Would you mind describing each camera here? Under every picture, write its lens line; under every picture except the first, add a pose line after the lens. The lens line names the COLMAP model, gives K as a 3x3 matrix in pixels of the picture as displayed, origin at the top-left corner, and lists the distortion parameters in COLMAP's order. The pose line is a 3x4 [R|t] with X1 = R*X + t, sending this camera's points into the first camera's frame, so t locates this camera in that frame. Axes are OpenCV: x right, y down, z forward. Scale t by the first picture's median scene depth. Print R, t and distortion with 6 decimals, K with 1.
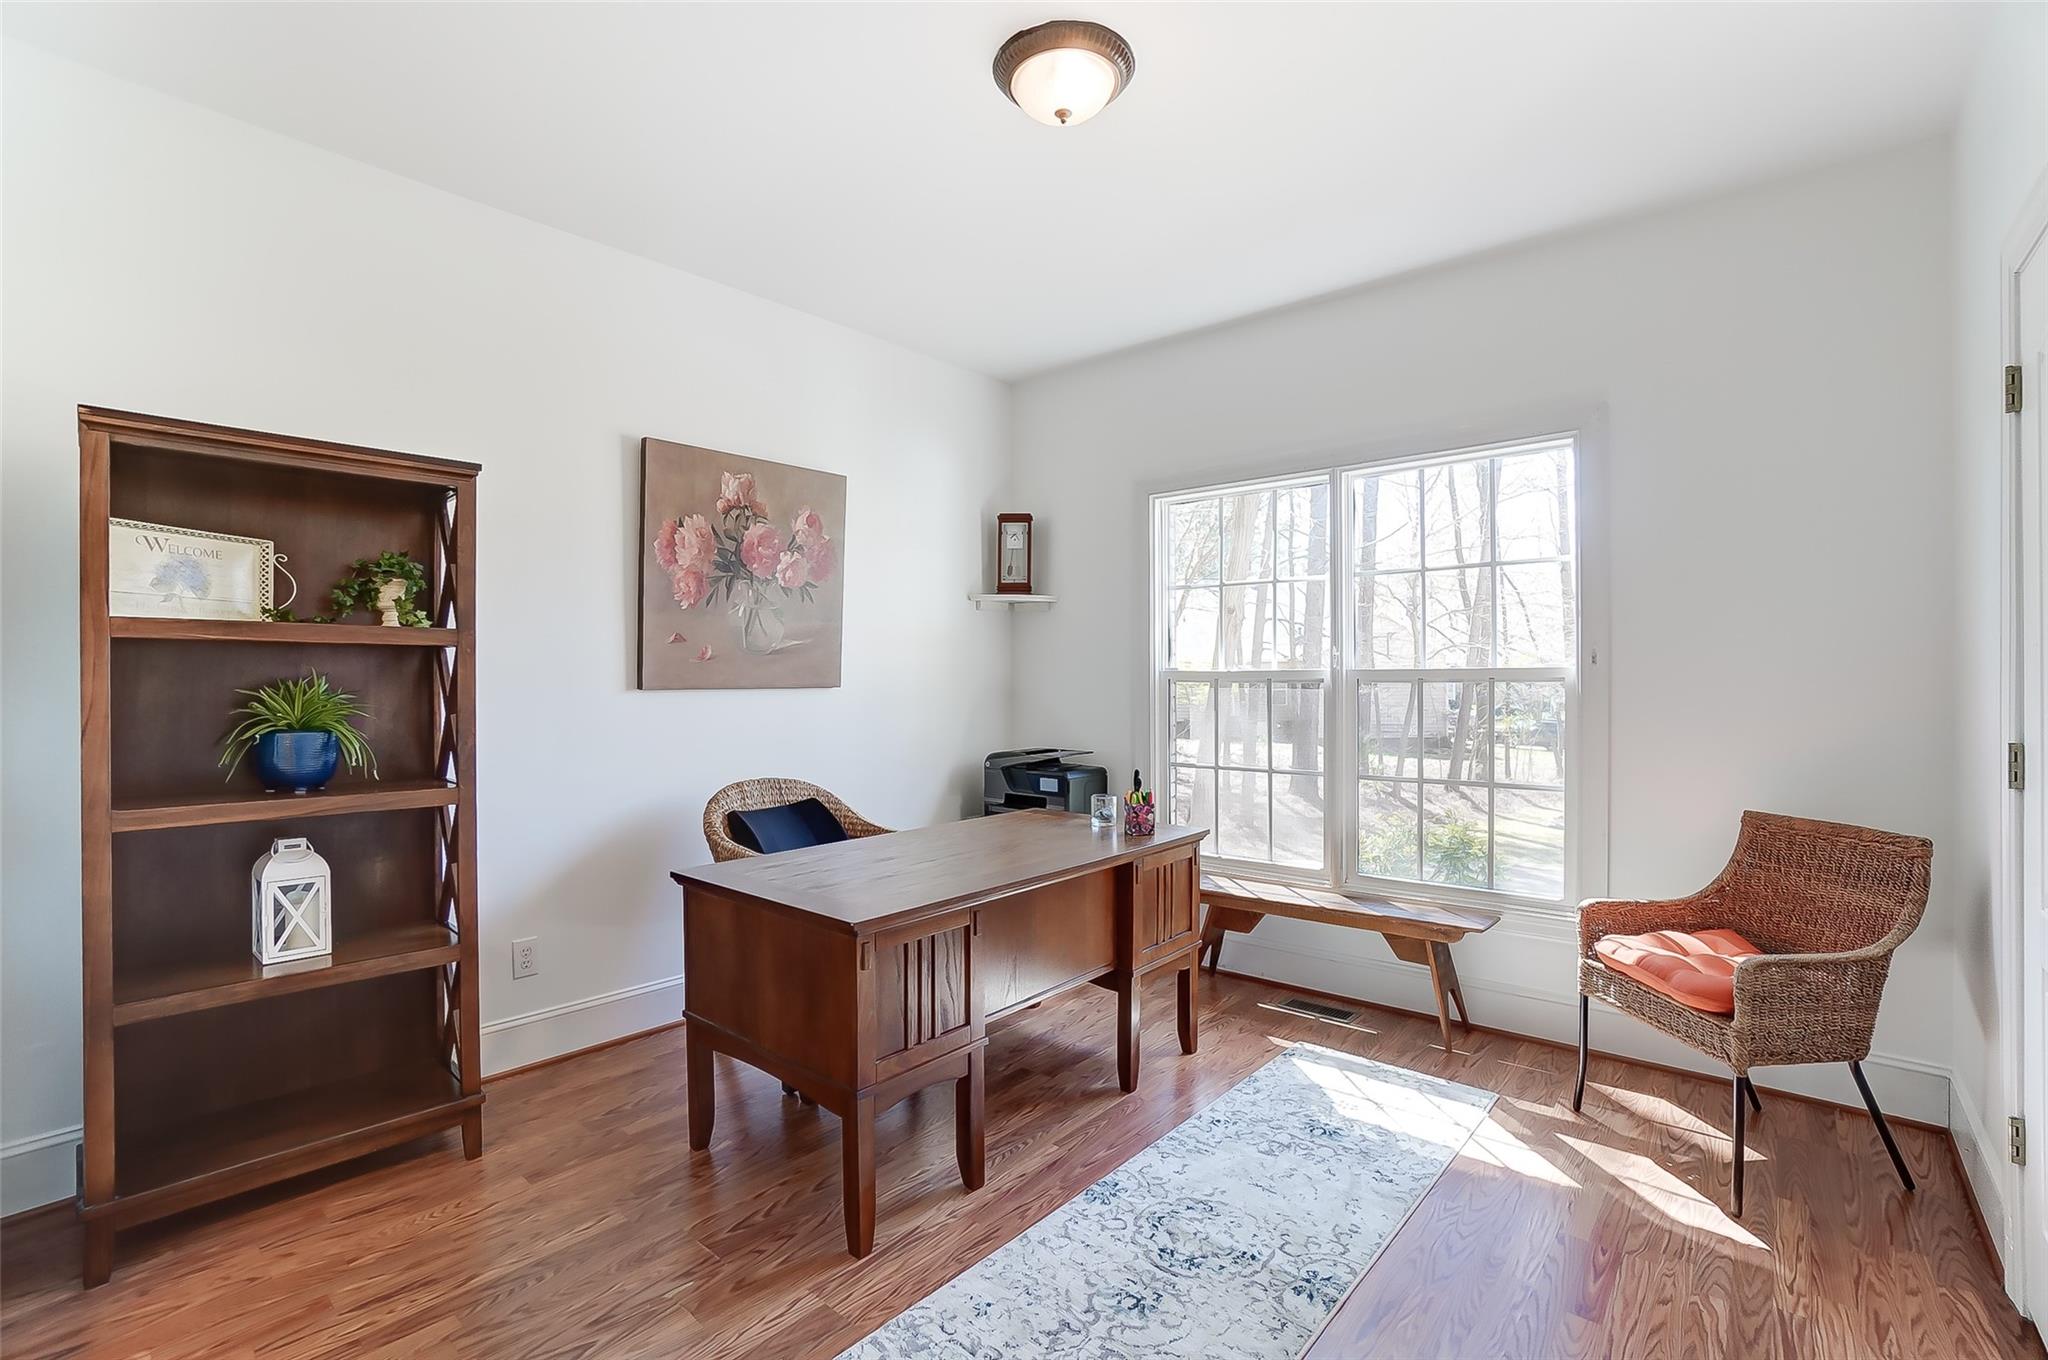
lens RADIAL K [[892.3, 0, 1004.4], [0, 892.3, 675.9], [0, 0, 1]] dist [-0.047767, 0.000522]
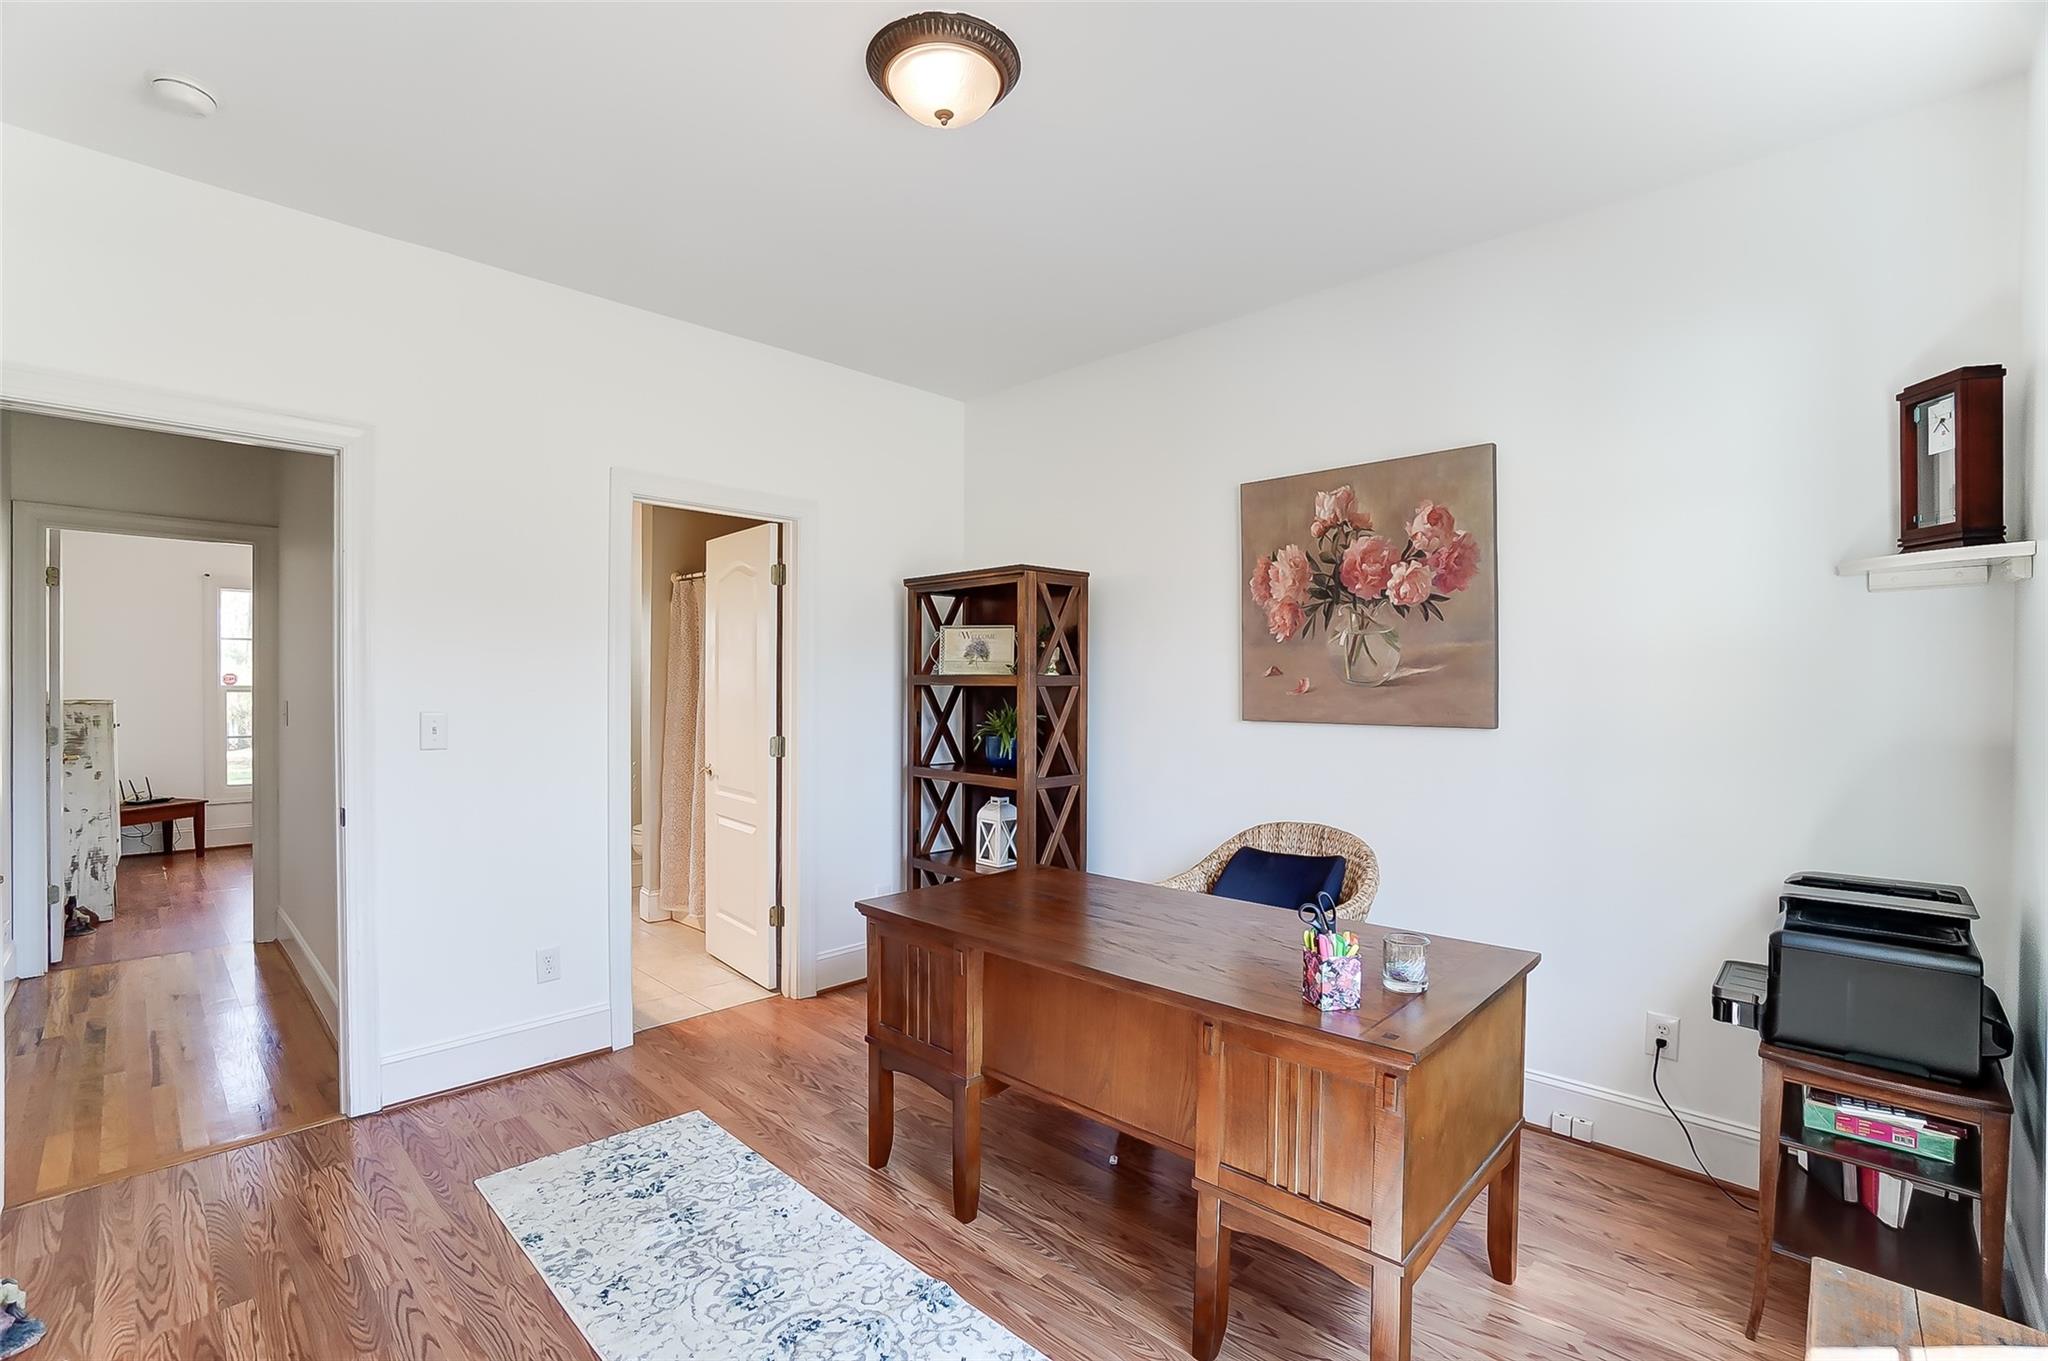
lens RADIAL K [[913.7, 0, 1000.3], [0, 913.7, 683.1], [0, 0, 1]] dist [-0.060652, 0.022652]
pose [[-0.044044, -0.003592, -0.999023, 0.658232], [-0.007800, 0.999964, -0.003252, -0.022881], [0.998999, 0.007649, -0.044071, 0.711821]]
